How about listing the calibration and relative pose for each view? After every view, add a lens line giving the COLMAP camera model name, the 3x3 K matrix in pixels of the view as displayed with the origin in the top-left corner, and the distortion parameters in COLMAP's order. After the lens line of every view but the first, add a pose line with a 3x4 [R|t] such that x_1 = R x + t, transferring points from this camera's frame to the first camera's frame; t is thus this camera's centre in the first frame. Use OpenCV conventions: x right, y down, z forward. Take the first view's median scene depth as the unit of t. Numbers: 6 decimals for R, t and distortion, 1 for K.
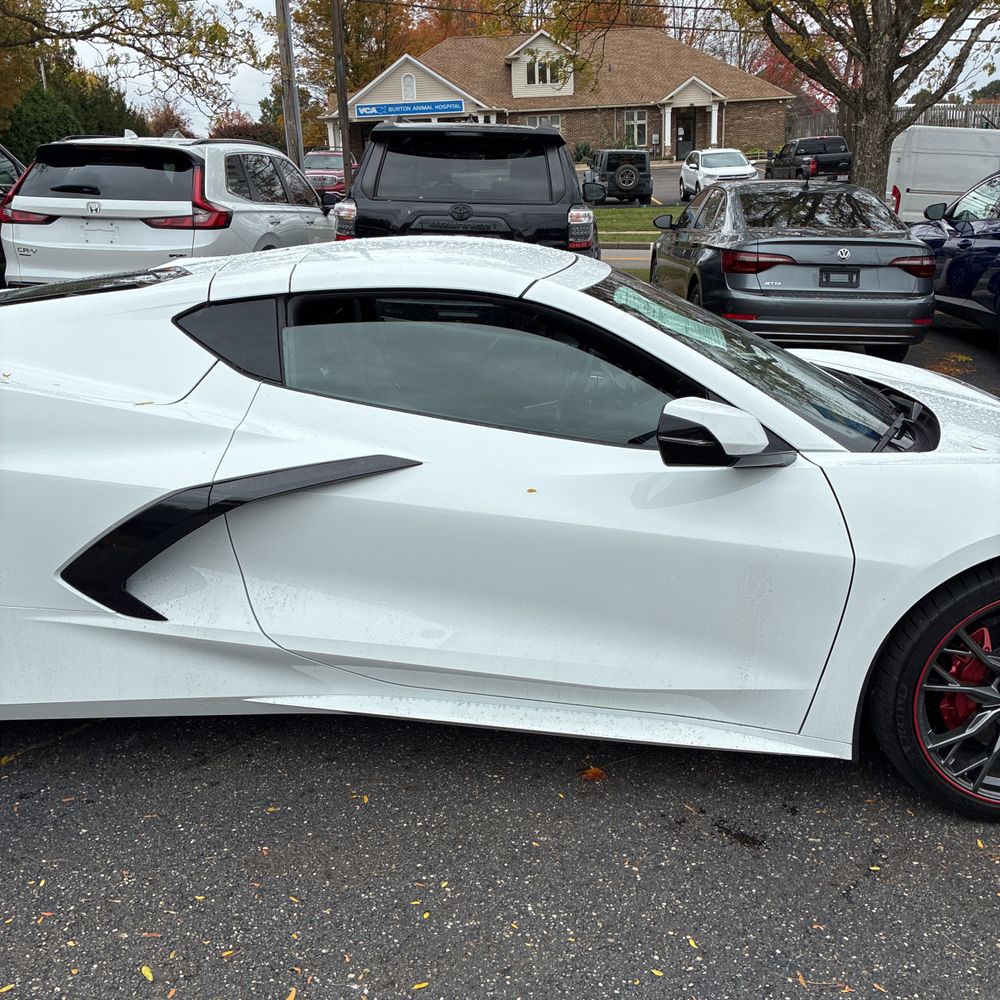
lens RADIAL K [[1013.5, 0, 494.7], [0, 1013.5, 498.4], [0, 0, 1]] dist [0.013666, 0.000000]
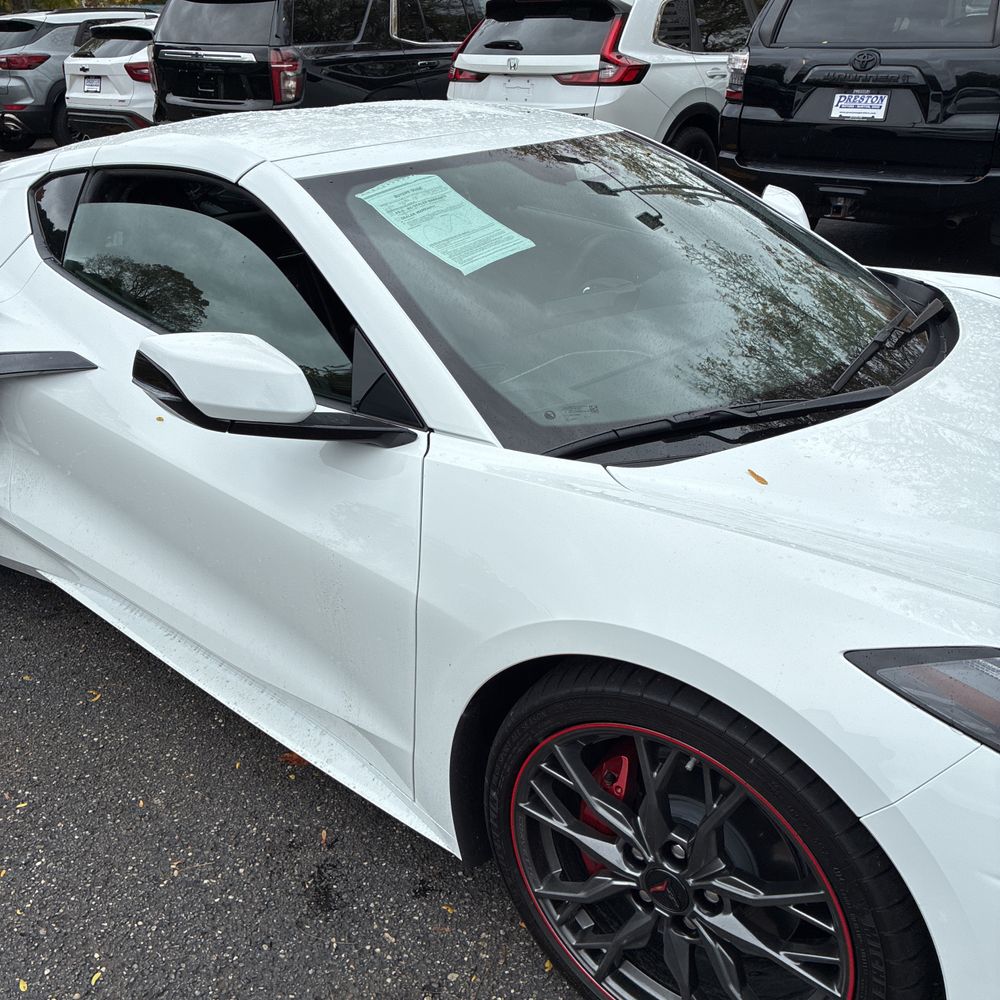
lens RADIAL K [[1013.5, 0, 501.2], [0, 1013.5, 502.5], [0, 0, 1]] dist [0.013666, 0.000000]
pose [[0.809057, 0.217114, -0.546158, 0.223994], [-0.141511, 0.973890, 0.177521, -0.039229], [0.570440, -0.066337, 0.818656, 0.138034]]
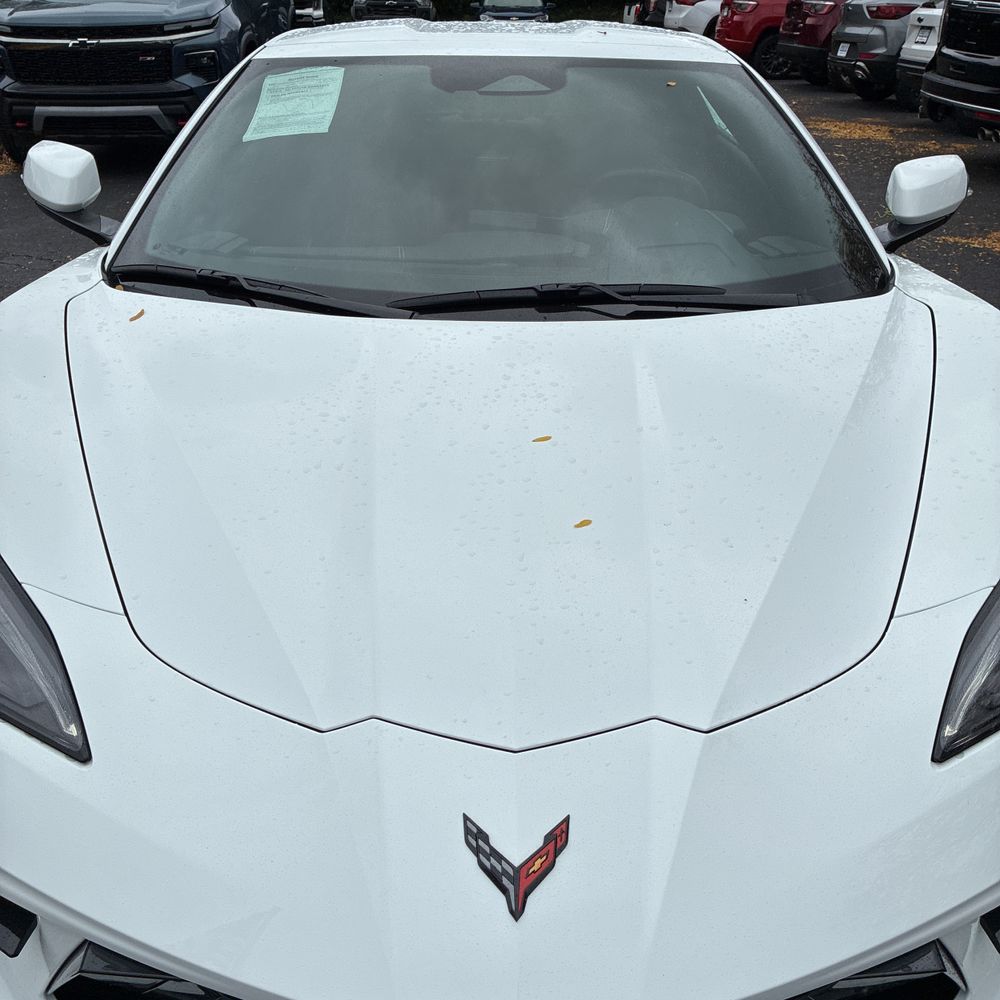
lens RADIAL K [[1013.5, 0, 506.3], [0, 1013.5, 505.2], [0, 0, 1]] dist [0.013666, 0.000000]
pose [[0.048622, 0.428432, -0.902265, 0.385144], [-0.297255, 0.868609, 0.396432, -0.095397], [0.953559, 0.248927, 0.169587, 0.381049]]
